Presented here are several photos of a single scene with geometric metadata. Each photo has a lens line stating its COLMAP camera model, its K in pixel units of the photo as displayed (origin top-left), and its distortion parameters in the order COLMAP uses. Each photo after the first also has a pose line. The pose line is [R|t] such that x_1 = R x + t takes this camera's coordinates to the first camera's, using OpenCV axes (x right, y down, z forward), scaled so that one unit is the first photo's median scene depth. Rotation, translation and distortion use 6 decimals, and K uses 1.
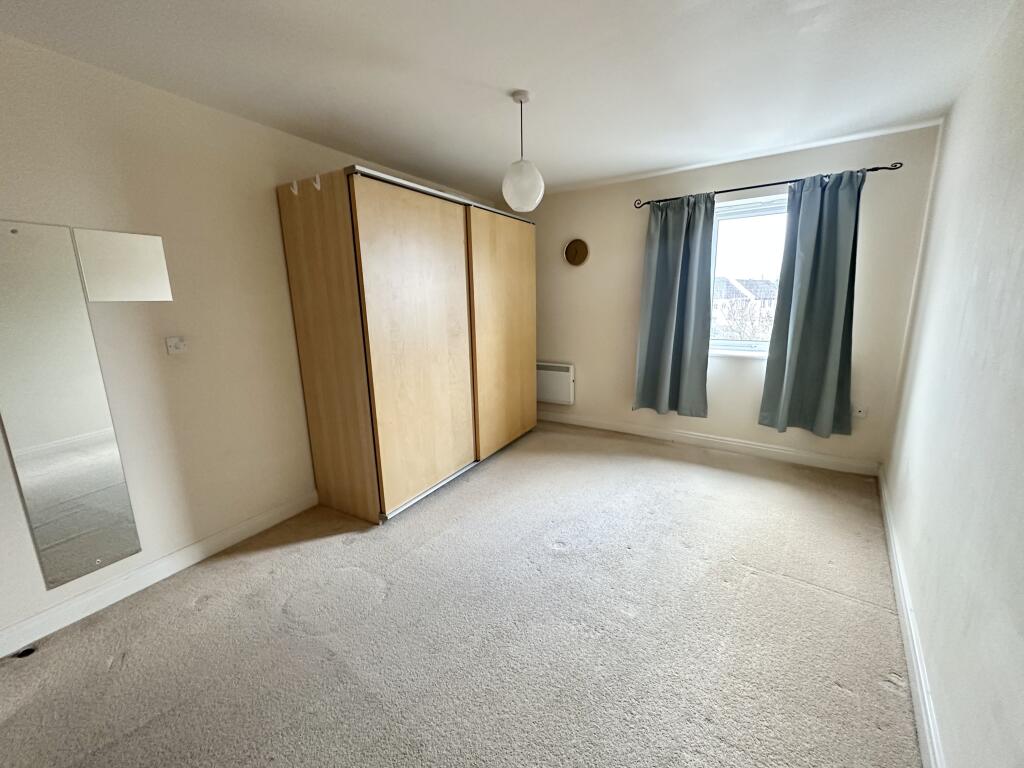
lens RADIAL K [[411.5, 0, 512.0], [0, 411.5, 384.0], [0, 0, 1]] dist [-0.002815, -0.000054]
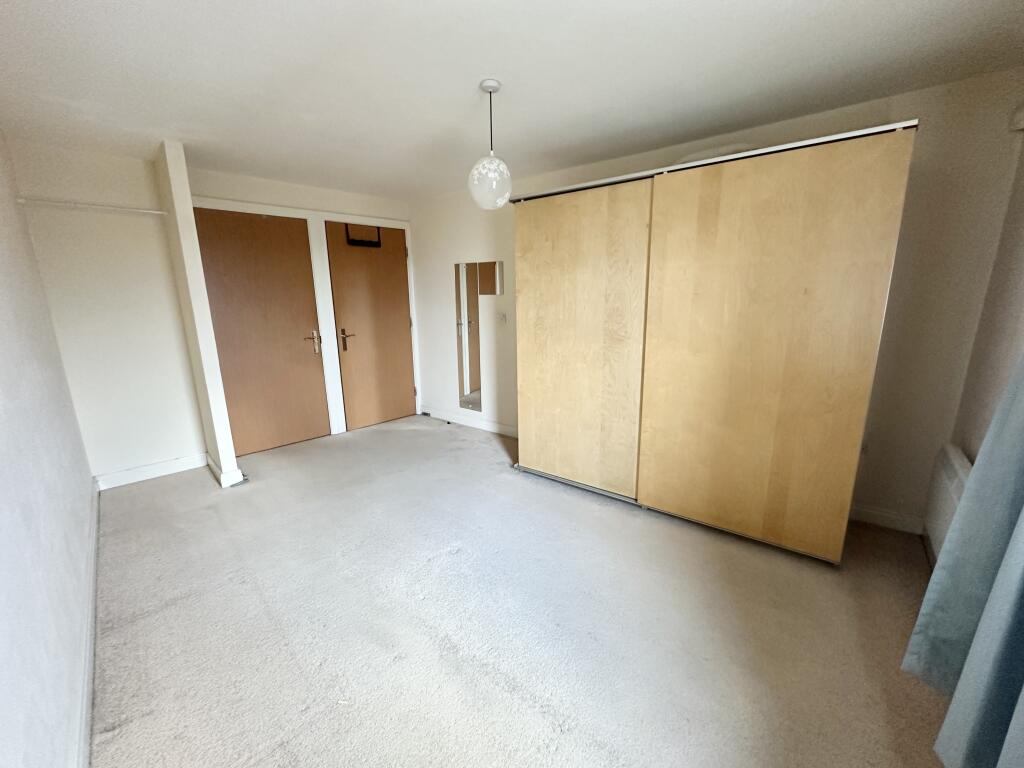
lens RADIAL K [[411.5, 0, 512.0], [0, 411.5, 384.0], [0, 0, 1]] dist [-0.002815, -0.000054]
pose [[-0.126040, 0.239001, -0.962804, 0.831021], [-0.194596, 0.945732, 0.260238, -0.238891], [0.972752, 0.220159, -0.072692, 0.967336]]
